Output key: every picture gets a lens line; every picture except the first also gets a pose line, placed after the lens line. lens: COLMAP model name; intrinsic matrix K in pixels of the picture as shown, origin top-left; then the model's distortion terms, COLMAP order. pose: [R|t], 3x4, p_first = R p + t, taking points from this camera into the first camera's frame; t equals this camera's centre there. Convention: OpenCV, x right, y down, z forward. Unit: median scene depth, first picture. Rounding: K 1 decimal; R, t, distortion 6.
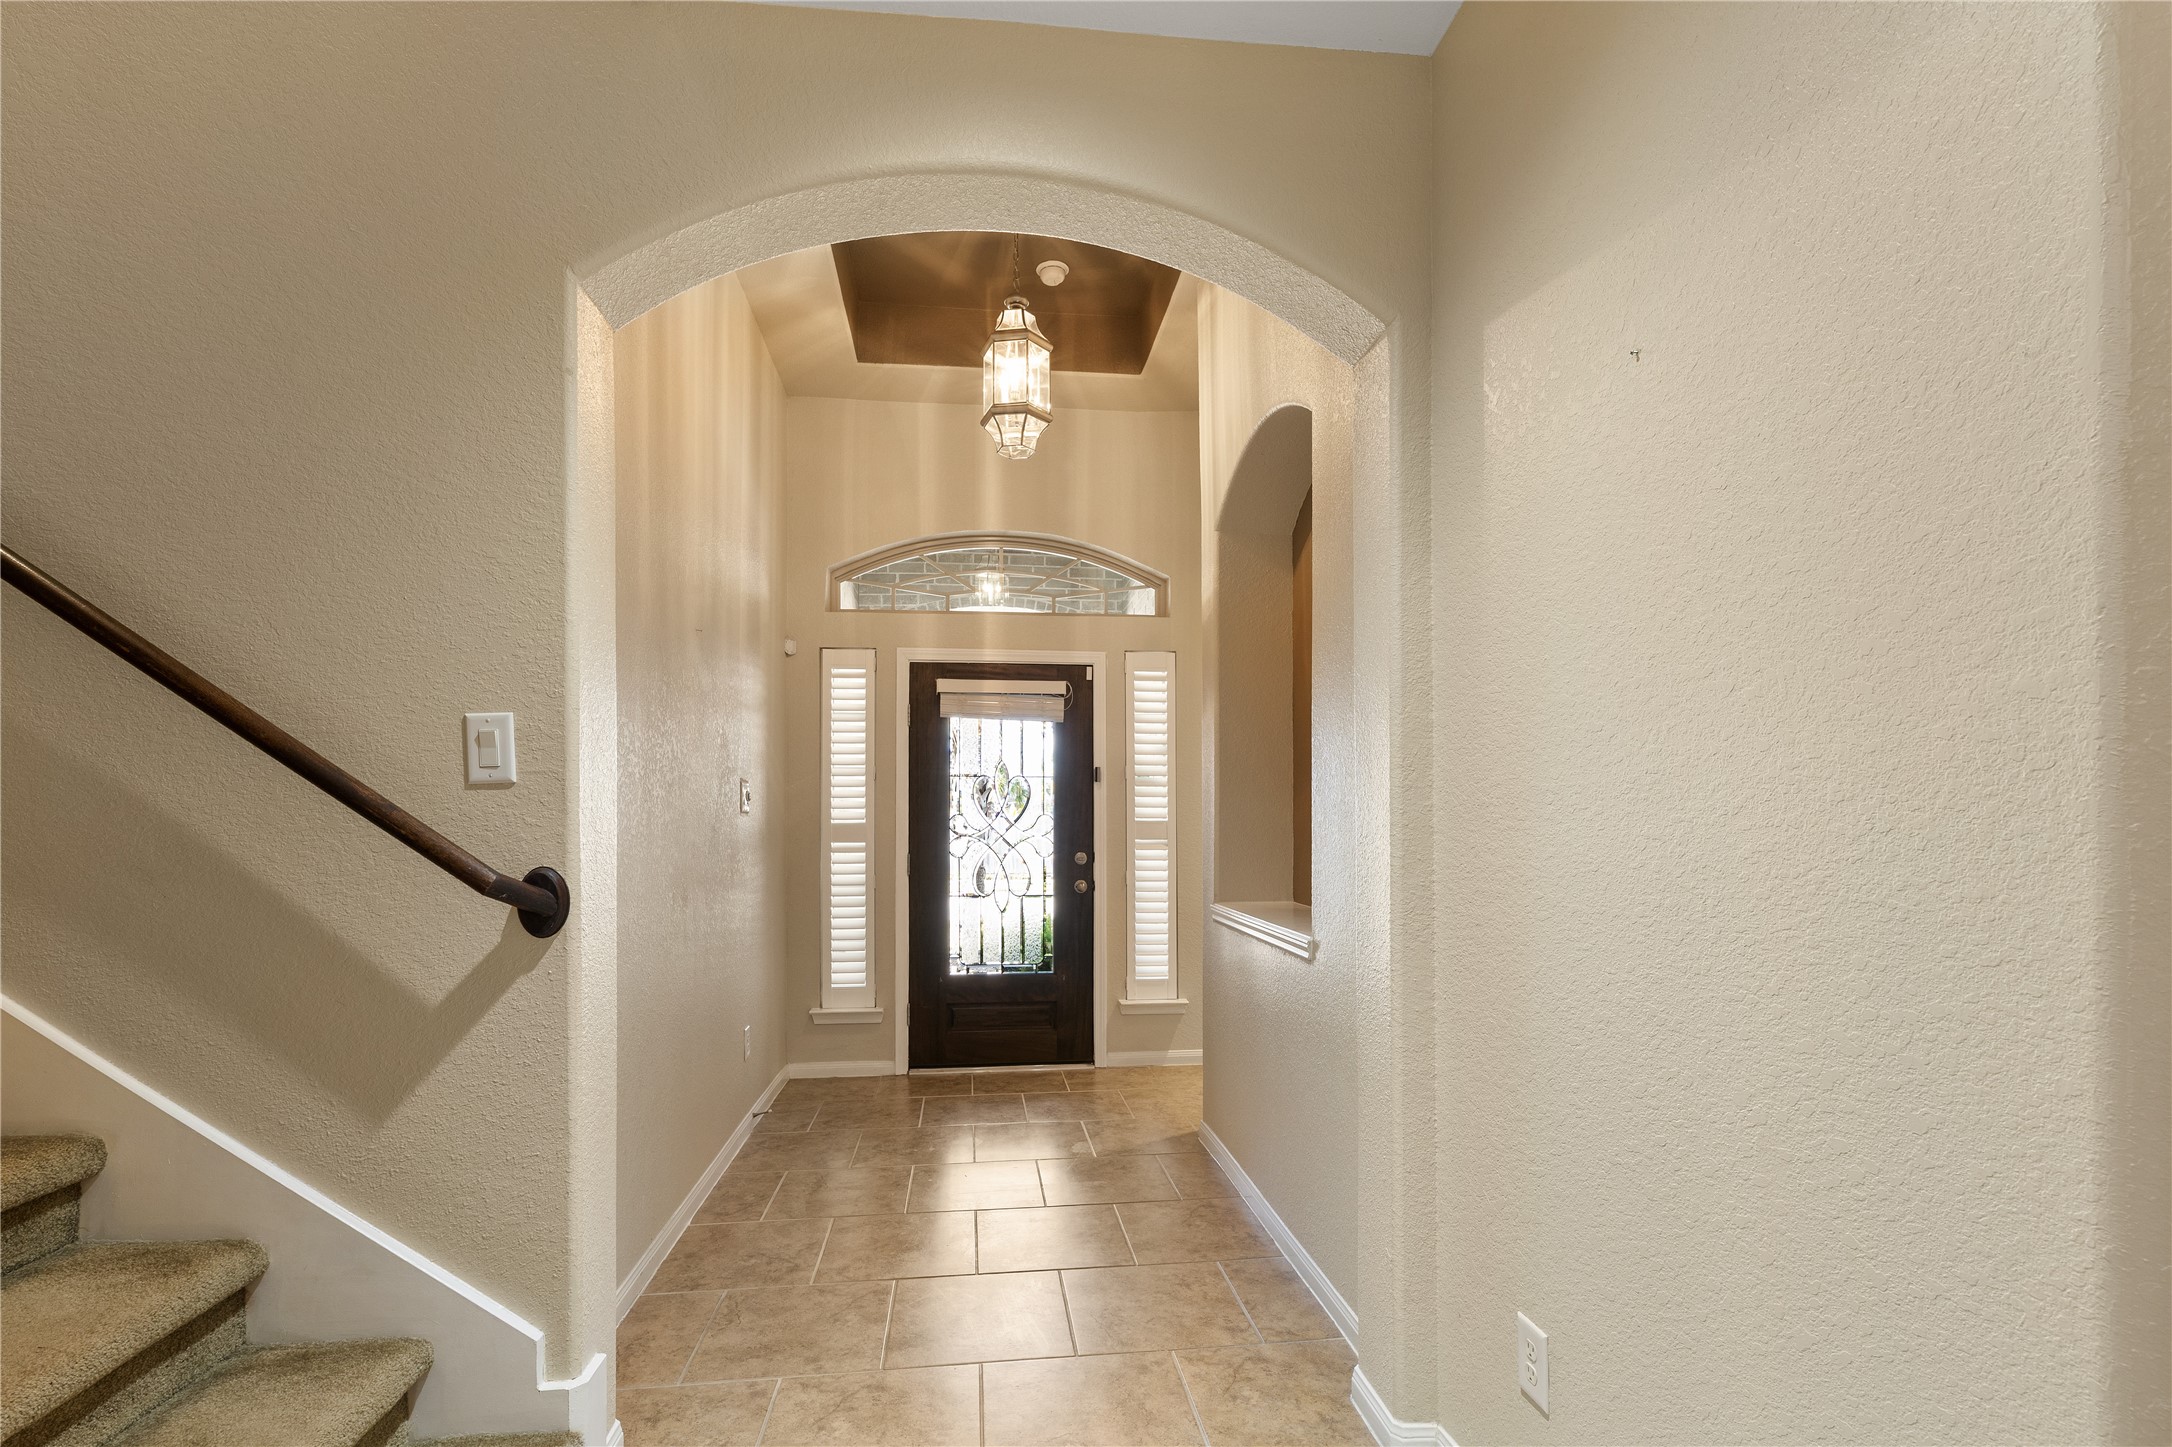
lens RADIAL K [[977.1, 0, 1082.3], [0, 977.1, 700.9], [0, 0, 1]] dist [0.005214, -0.003833]
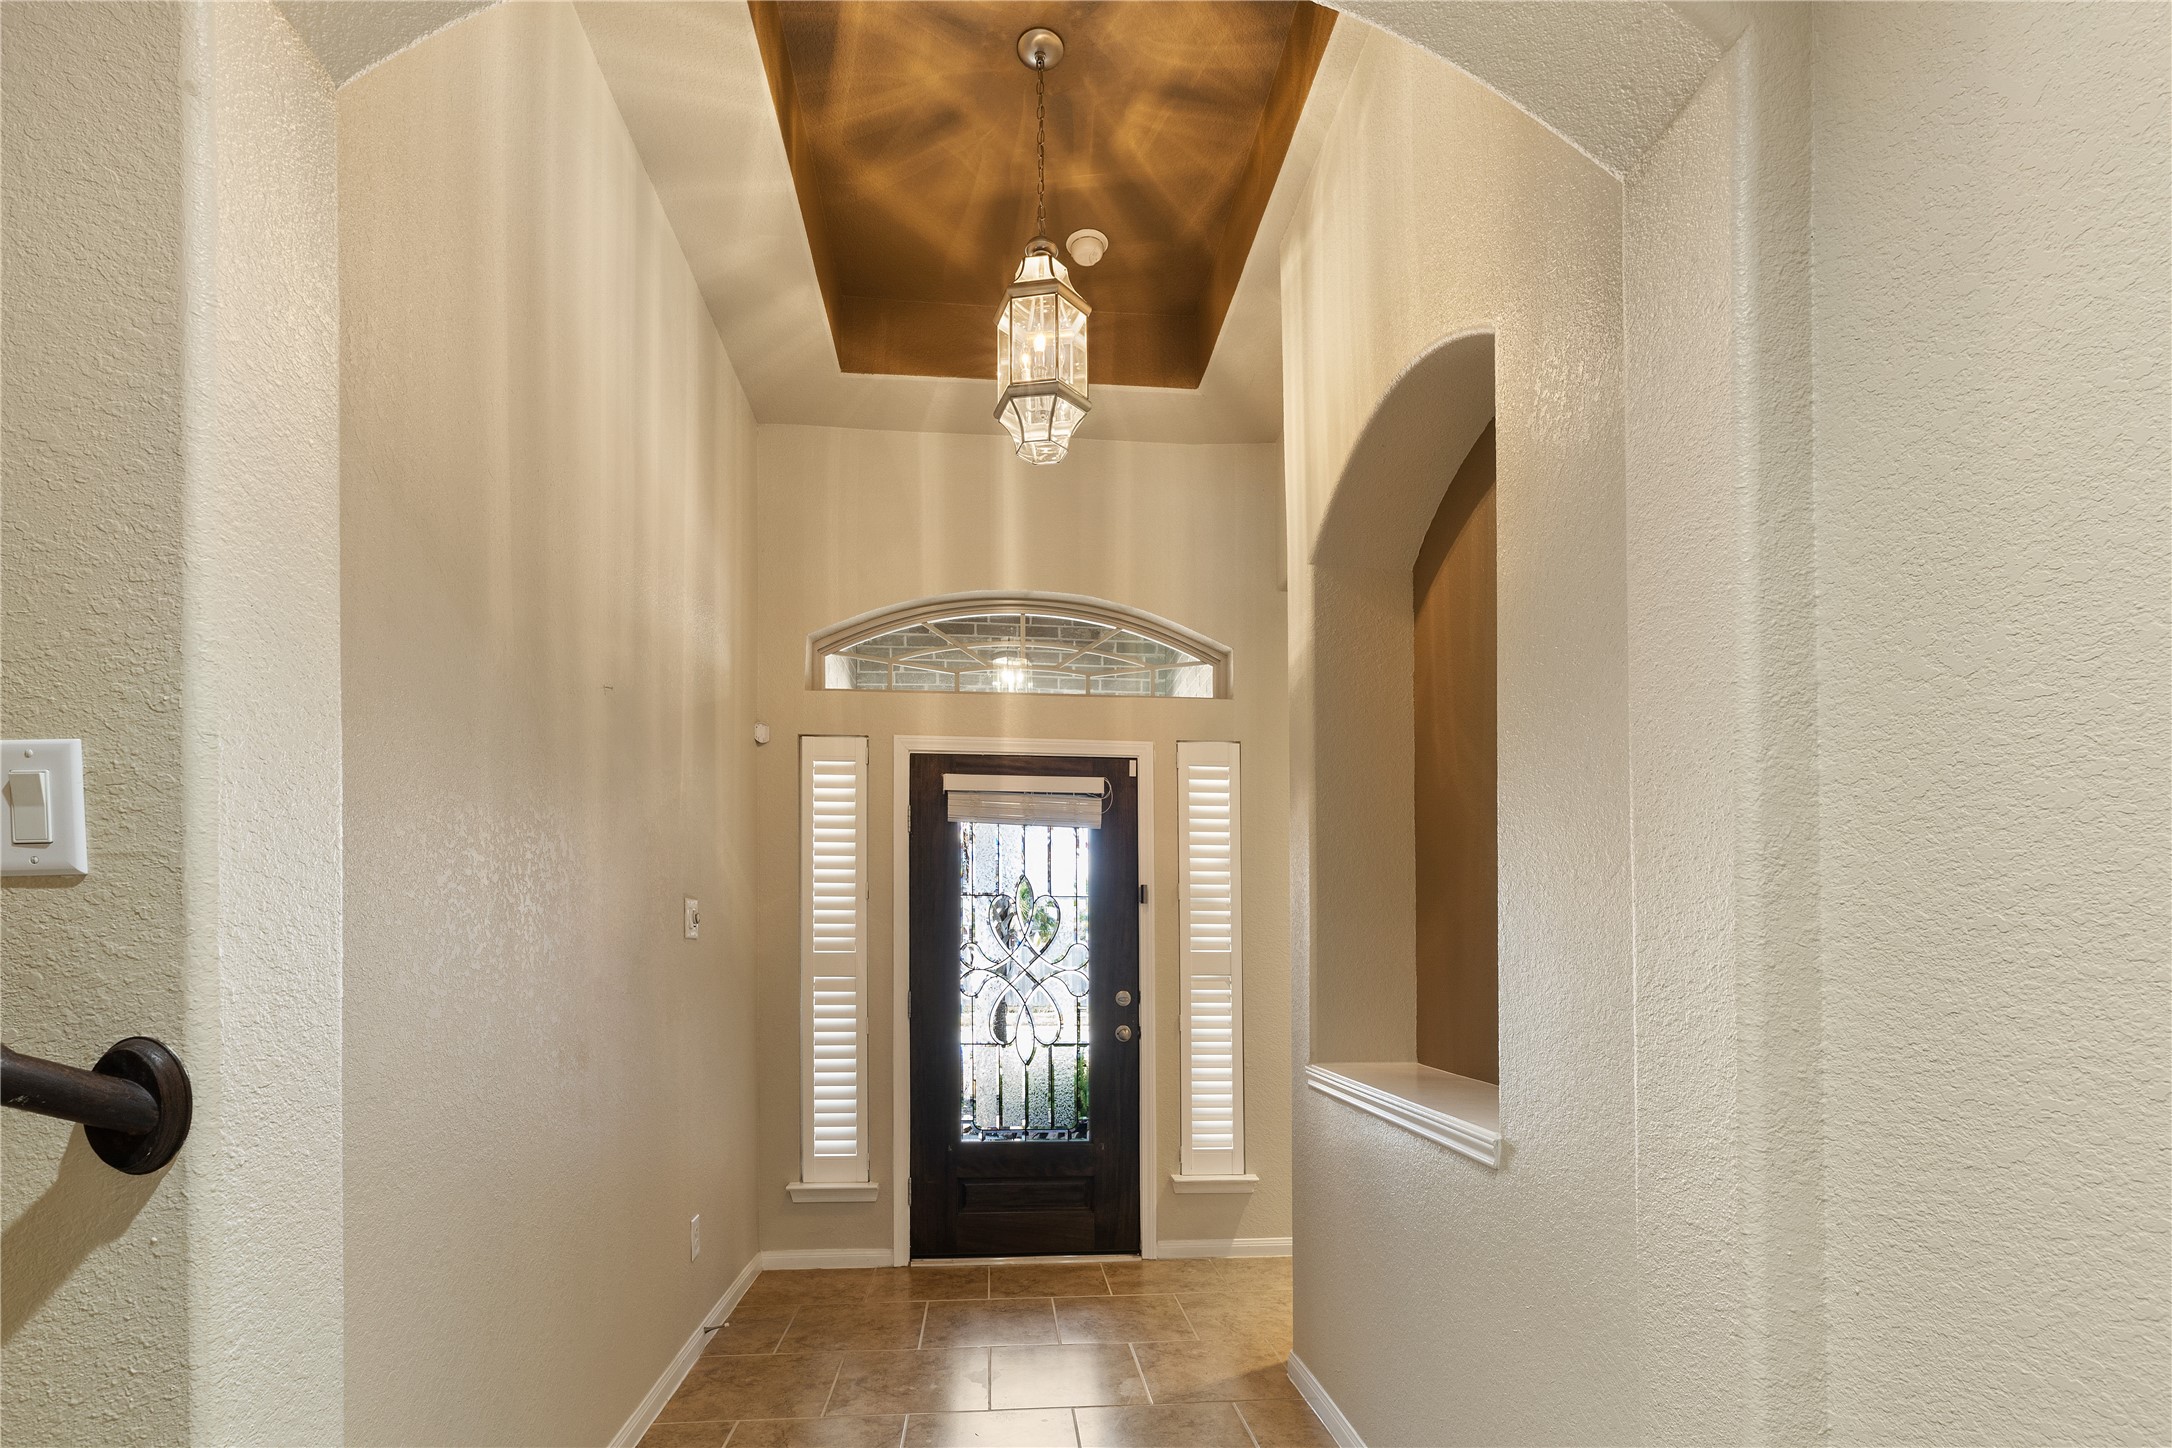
lens RADIAL K [[1018.0, 0, 1033.1], [0, 1018.0, 842.9], [0, 0, 1]] dist [0.022317, -0.000652]
pose [[0.997234, -0.001793, -0.074300, -0.014653], [0.002999, 0.999866, 0.016114, 0.022527], [0.074261, -0.016292, 0.997106, 0.186142]]
